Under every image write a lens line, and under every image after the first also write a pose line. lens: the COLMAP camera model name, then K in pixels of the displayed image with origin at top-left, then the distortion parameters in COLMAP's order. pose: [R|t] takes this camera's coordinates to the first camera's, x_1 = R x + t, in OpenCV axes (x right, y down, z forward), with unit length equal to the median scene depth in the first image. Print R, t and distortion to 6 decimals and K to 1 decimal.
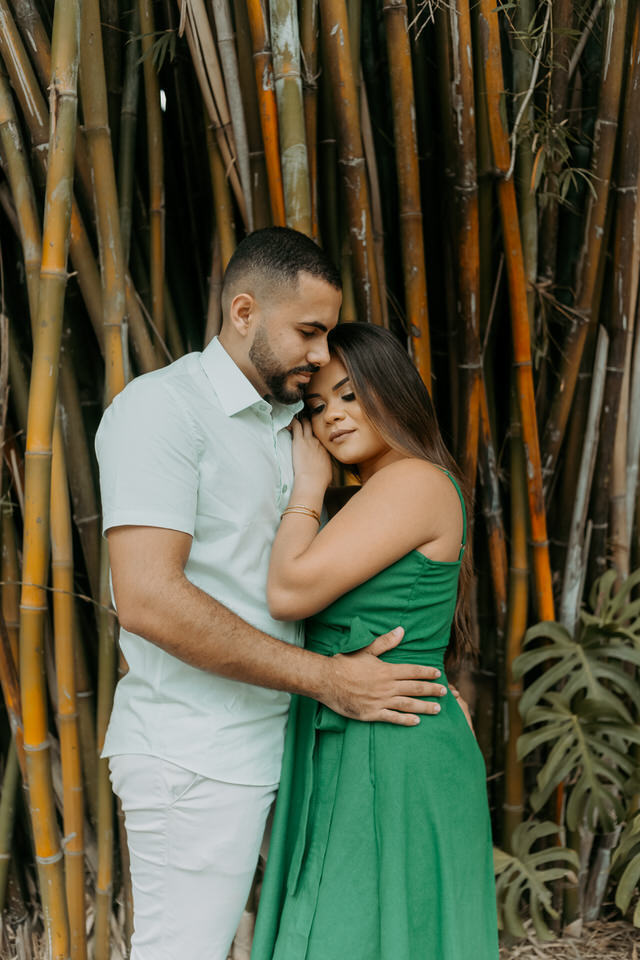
lens RADIAL K [[956.0, 0, 320.0], [0, 956.0, 480.0], [0, 0, 1]] dist [-0.050349, -0.003971]
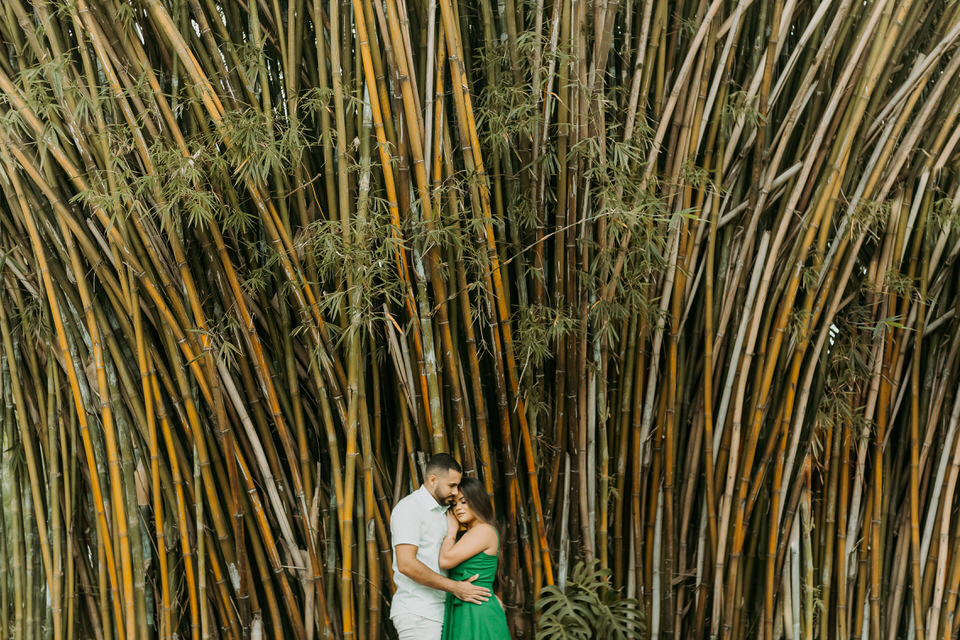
lens RADIAL K [[956.0, 0, 480.0], [0, 956.0, 320.0], [0, 0, 1]] dist [-0.050349, -0.003971]
pose [[0.997828, -0.029375, 0.058962, -0.046523], [0.040490, 0.979526, -0.197206, -0.031914], [-0.051962, 0.199165, 0.978587, -1.483809]]
